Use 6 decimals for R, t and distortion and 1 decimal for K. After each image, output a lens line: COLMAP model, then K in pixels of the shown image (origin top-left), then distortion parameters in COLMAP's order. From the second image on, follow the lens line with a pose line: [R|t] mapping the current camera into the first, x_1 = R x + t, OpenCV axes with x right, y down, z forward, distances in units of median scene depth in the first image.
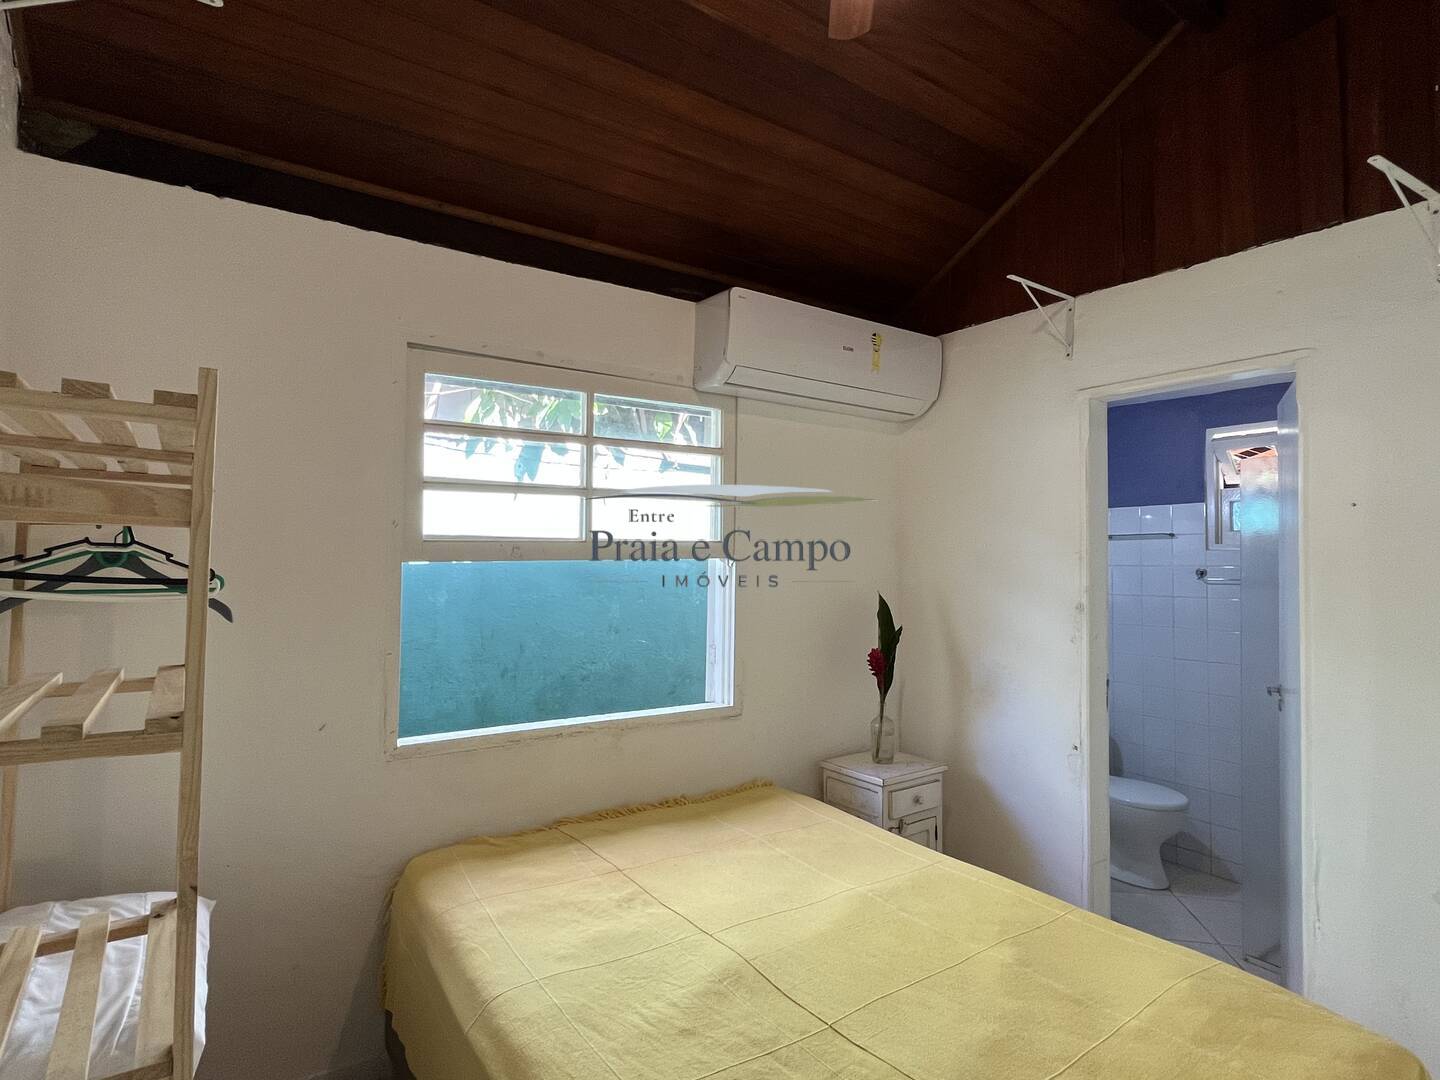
lens RADIAL K [[769.3, 0, 714.8], [0, 769.3, 540.7], [0, 0, 1]] dist [-0.004544, -0.000354]
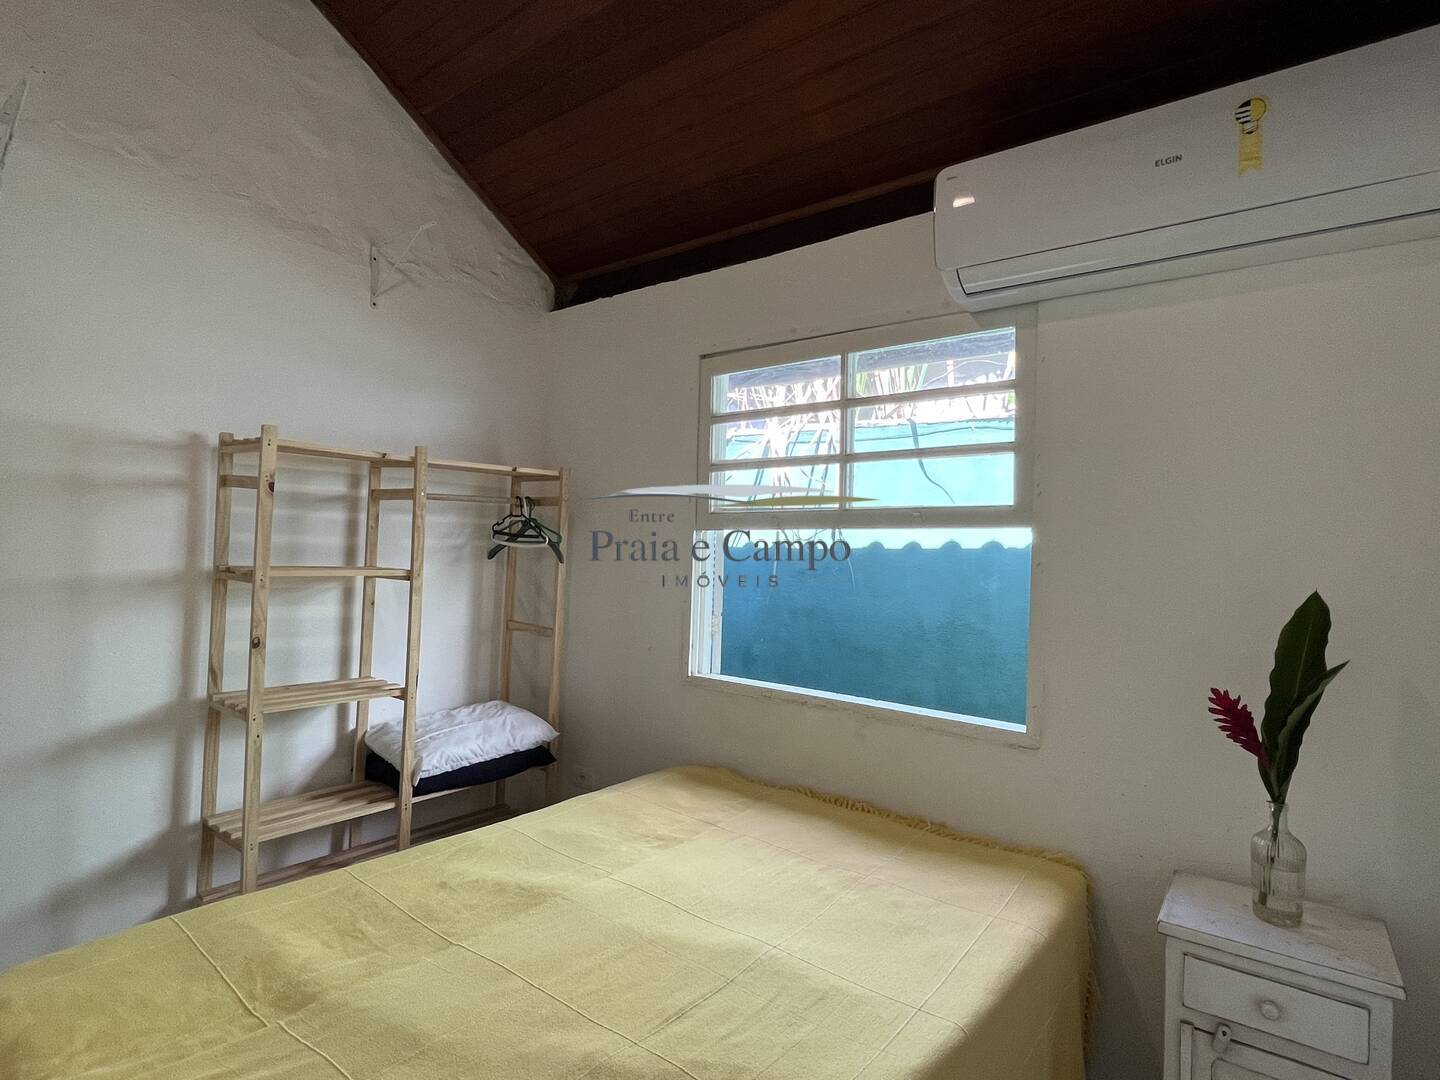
lens RADIAL K [[769.3, 0, 712.7], [0, 769.3, 538.5], [0, 0, 1]] dist [-0.004544, -0.000354]
pose [[0.293218, -0.012171, -0.955968, 0.696646], [-0.007371, 0.999860, -0.014991, 0.051986], [0.956017, 0.011442, 0.293087, 0.566223]]
